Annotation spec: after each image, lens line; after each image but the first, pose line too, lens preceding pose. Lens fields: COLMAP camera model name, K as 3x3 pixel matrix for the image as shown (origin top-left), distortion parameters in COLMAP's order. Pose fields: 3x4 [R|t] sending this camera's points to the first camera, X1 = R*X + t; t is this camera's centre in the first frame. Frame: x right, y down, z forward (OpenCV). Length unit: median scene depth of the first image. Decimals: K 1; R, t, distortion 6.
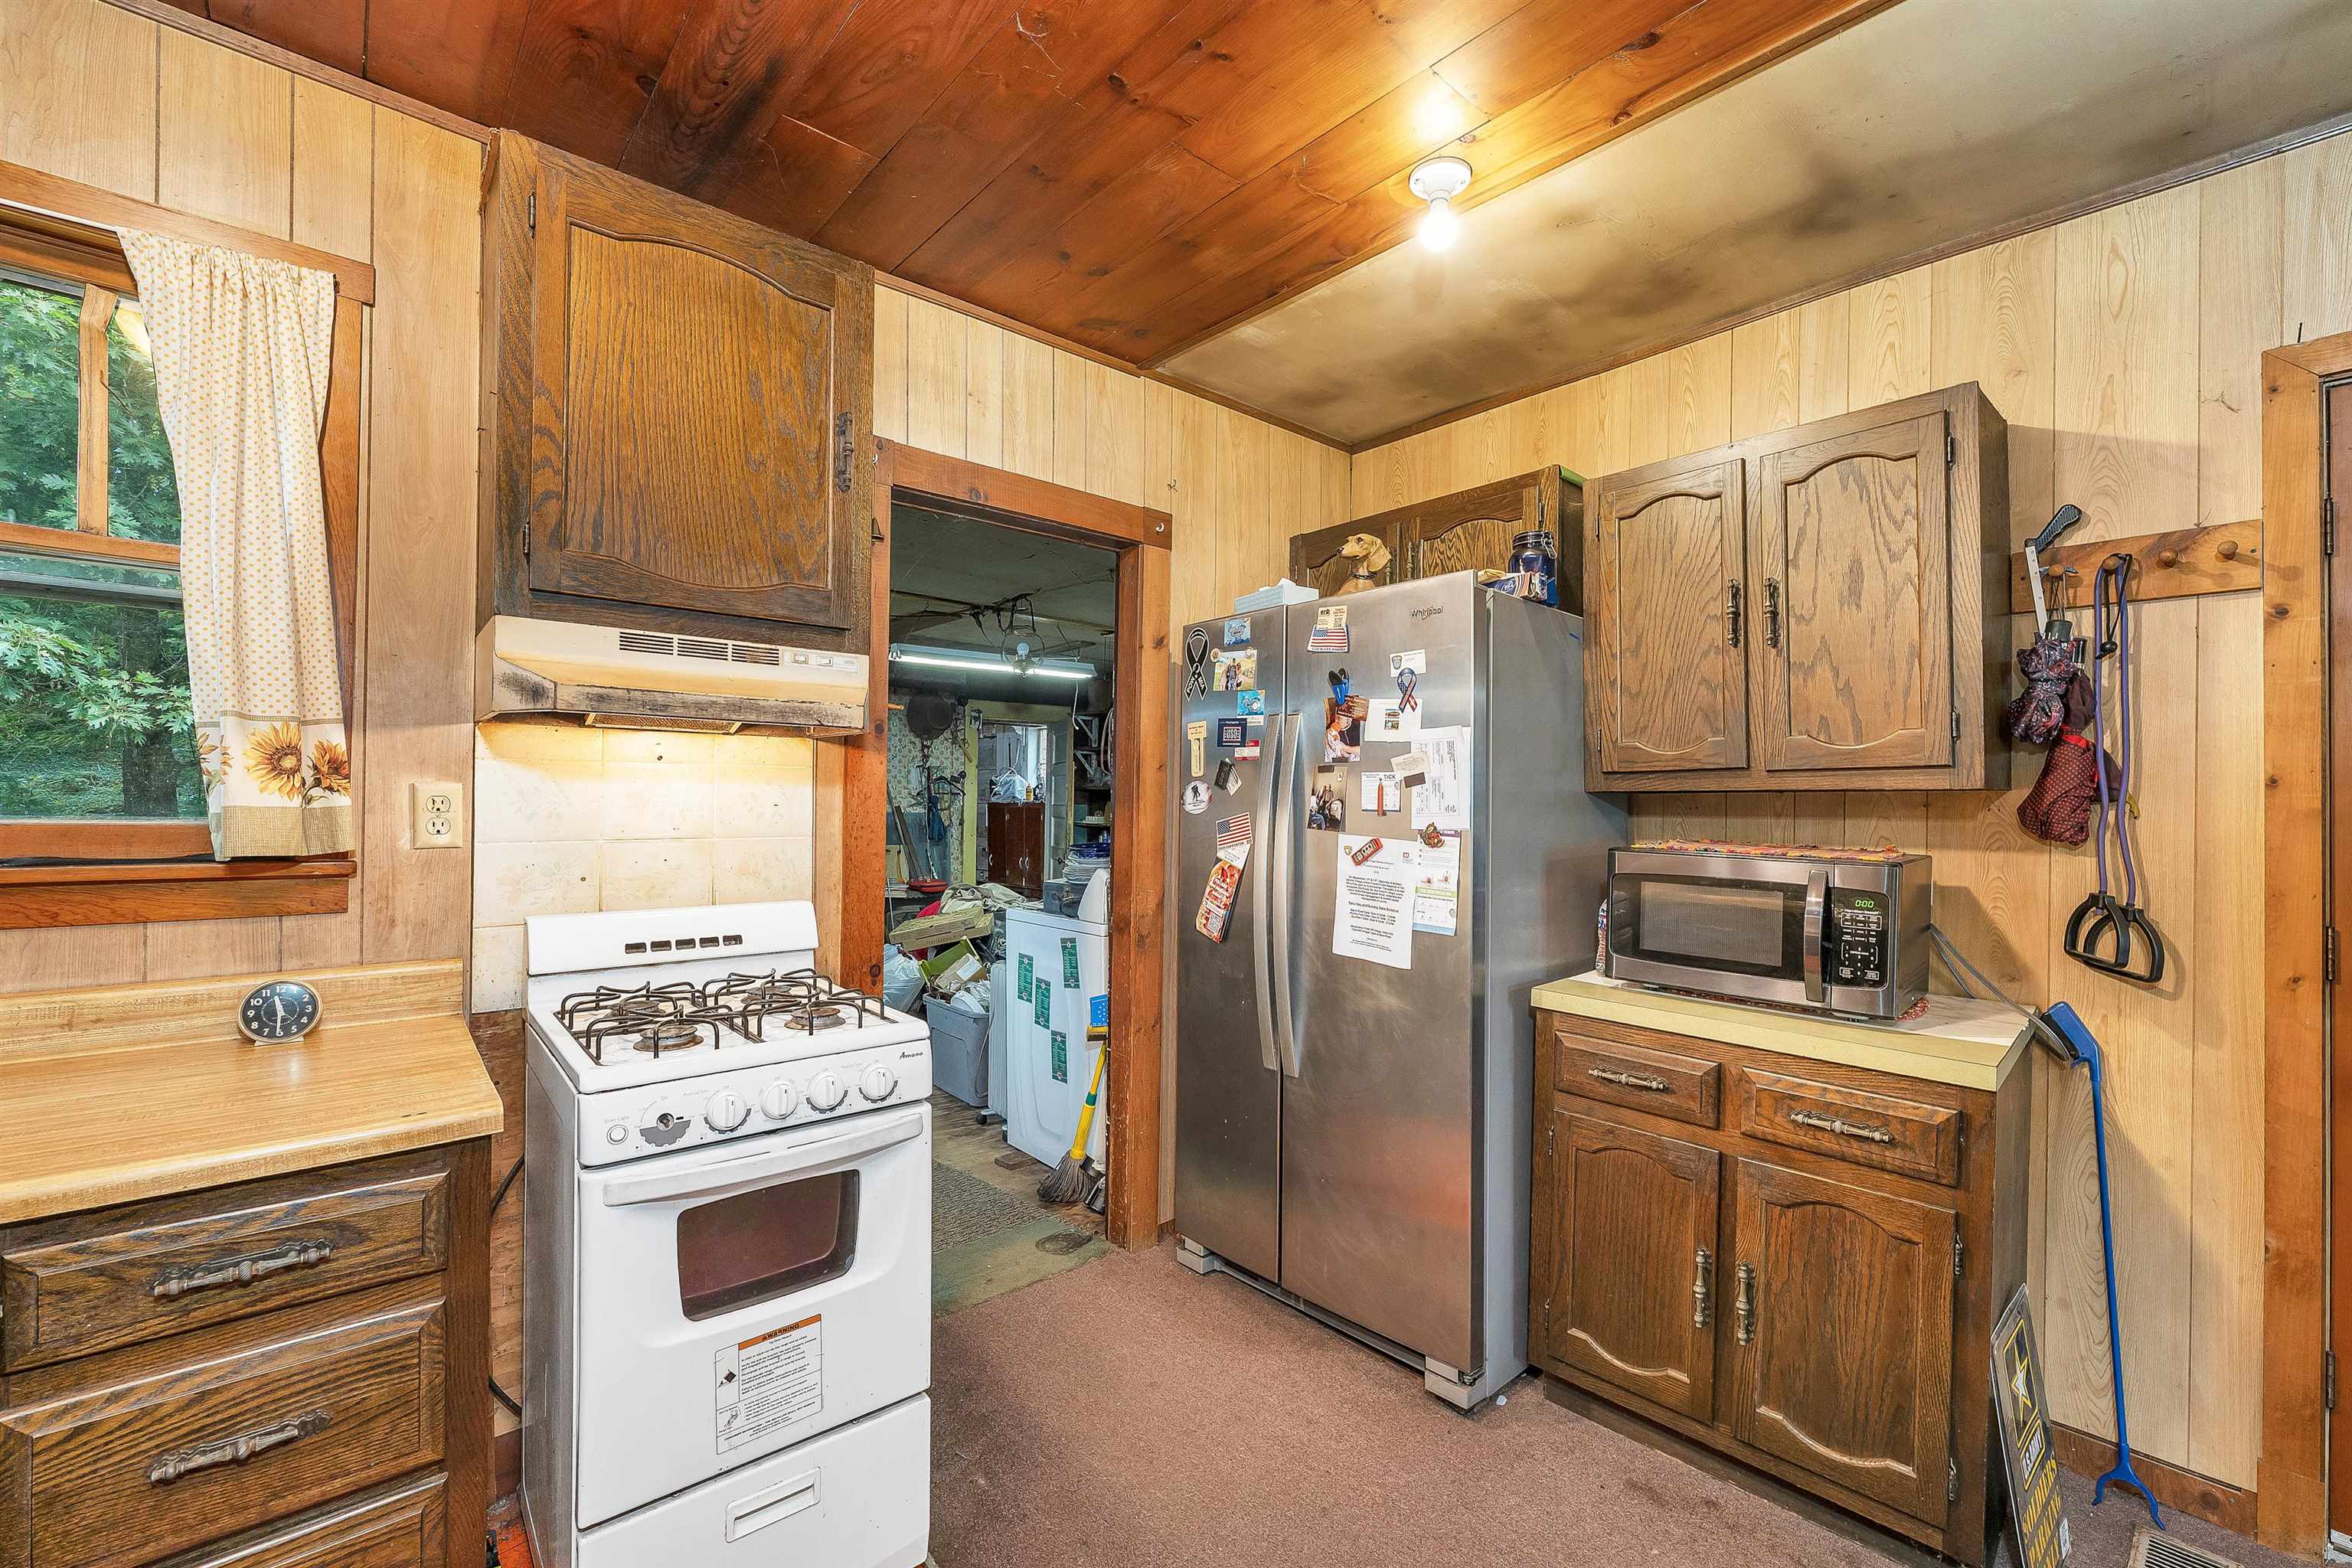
lens RADIAL K [[979.1, 0, 1165.9], [0, 979.1, 790.3], [0, 0, 1]] dist [-0.001723, -0.000568]
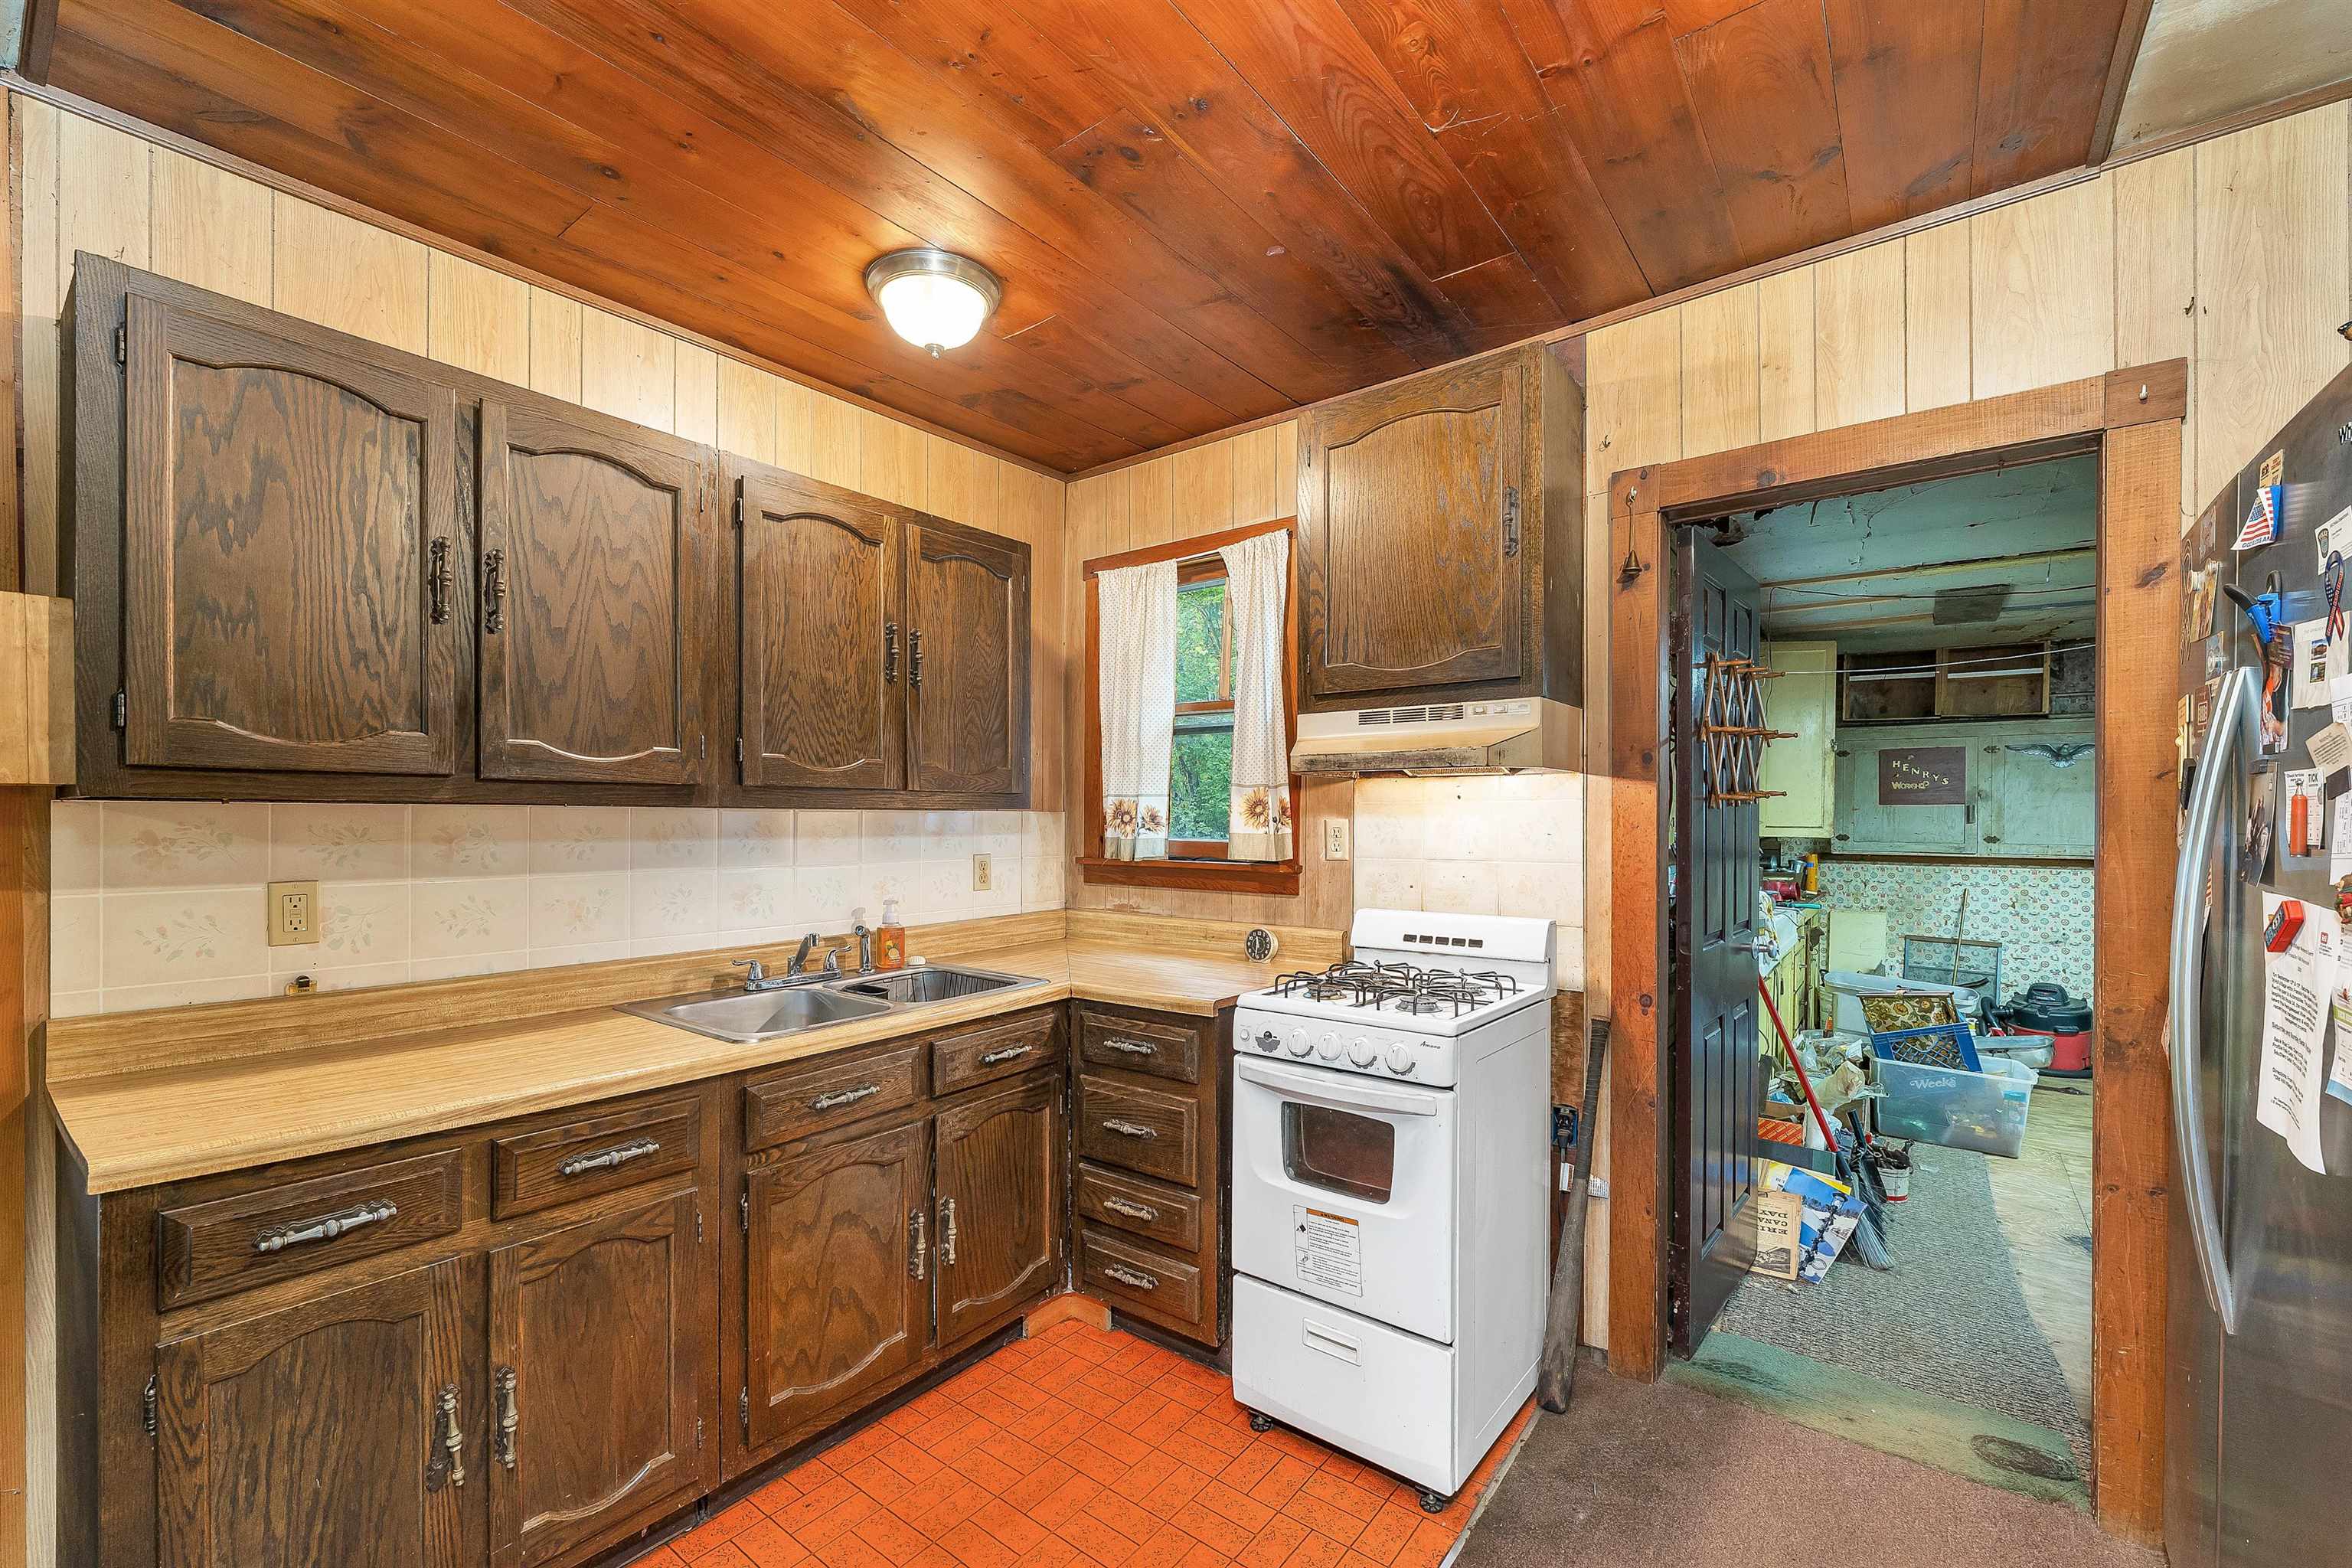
lens RADIAL K [[960.0, 0, 1178.5], [0, 960.0, 824.3], [0, 0, 1]] dist [-0.002209, -0.000345]
pose [[0.200505, -0.009241, -0.979649, 0.667244], [0.007301, 0.999942, -0.007938, 0.010145], [0.979665, -0.005561, 0.200561, 0.395137]]
